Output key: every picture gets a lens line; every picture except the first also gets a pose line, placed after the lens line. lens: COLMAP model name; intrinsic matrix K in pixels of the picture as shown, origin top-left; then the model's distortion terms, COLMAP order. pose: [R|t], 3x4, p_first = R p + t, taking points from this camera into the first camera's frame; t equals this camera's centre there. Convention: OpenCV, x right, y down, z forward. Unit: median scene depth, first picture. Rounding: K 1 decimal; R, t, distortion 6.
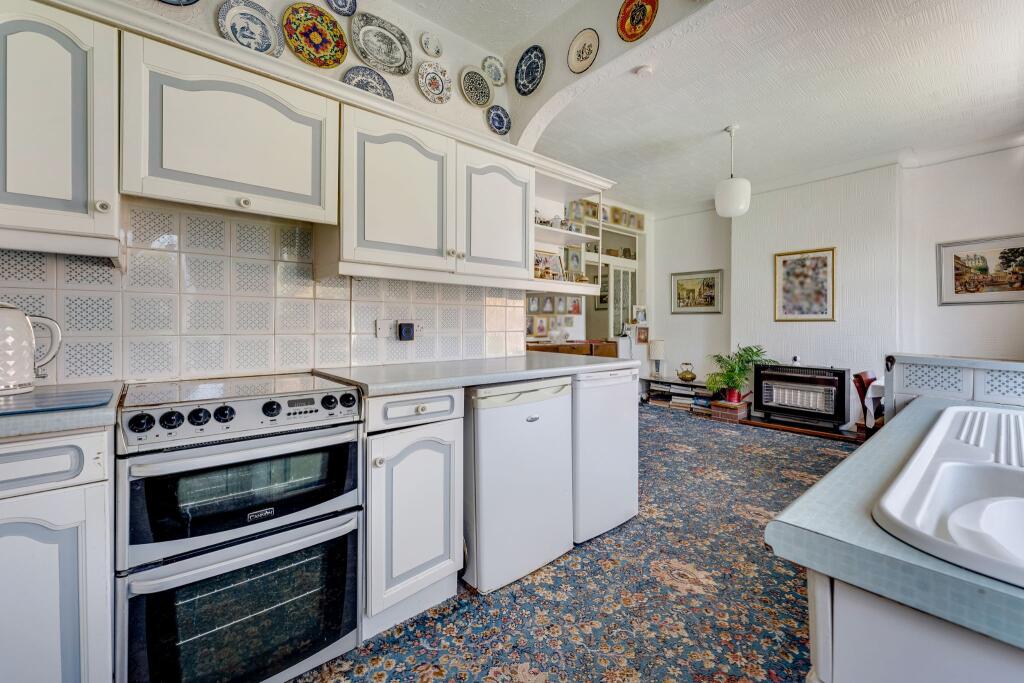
lens RADIAL K [[421.2, 0, 505.8], [0, 421.2, 327.4], [0, 0, 1]] dist [0.000027, -0.000344]
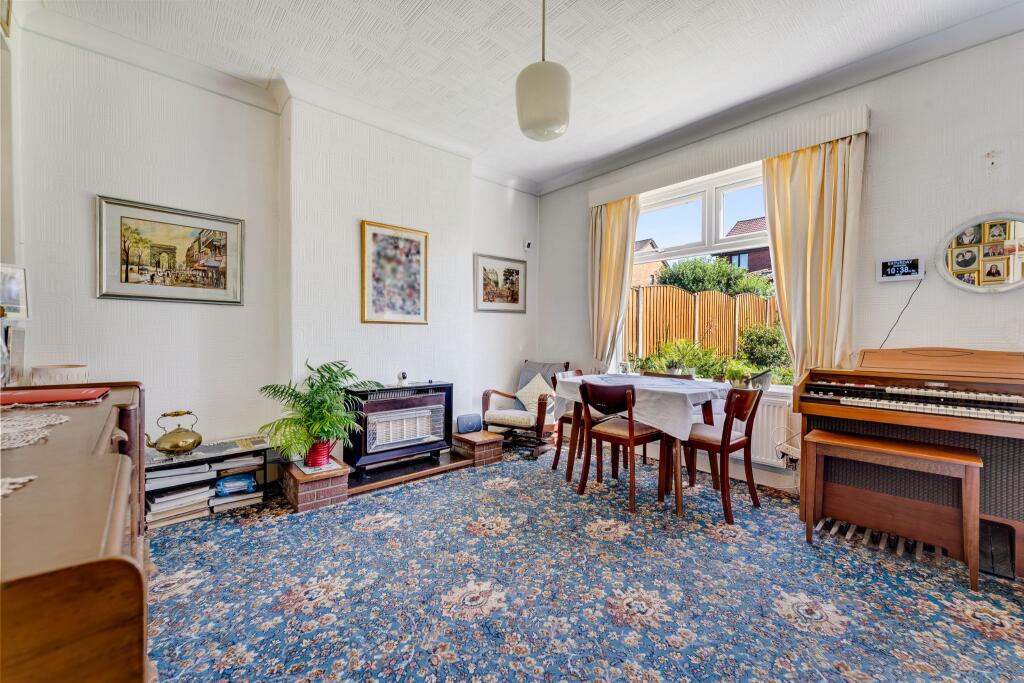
lens RADIAL K [[409.6, 0, 493.9], [0, 409.6, 344.6], [0, 0, 1]] dist [-0.007753, -0.000255]
pose [[-0.035000, -0.028444, 0.998982, -0.009025], [-0.001722, 0.999595, 0.028401, 0.001510], [-0.999386, -0.000726, -0.035035, 0.830330]]
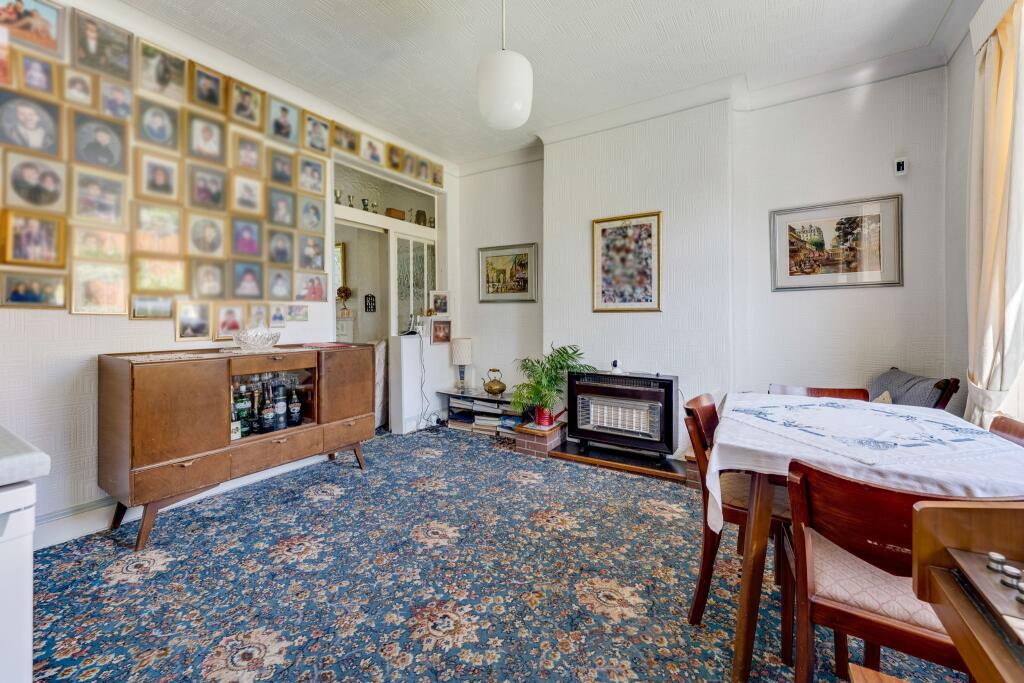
lens RADIAL K [[420.9, 0, 523.3], [0, 420.9, 322.5], [0, 0, 1]] dist [0.000148, -0.000075]
pose [[0.943880, -0.008821, 0.330170, 0.286771], [0.006602, 0.999947, 0.007841, -0.002899], [-0.330222, -0.005221, 0.943889, 0.354158]]
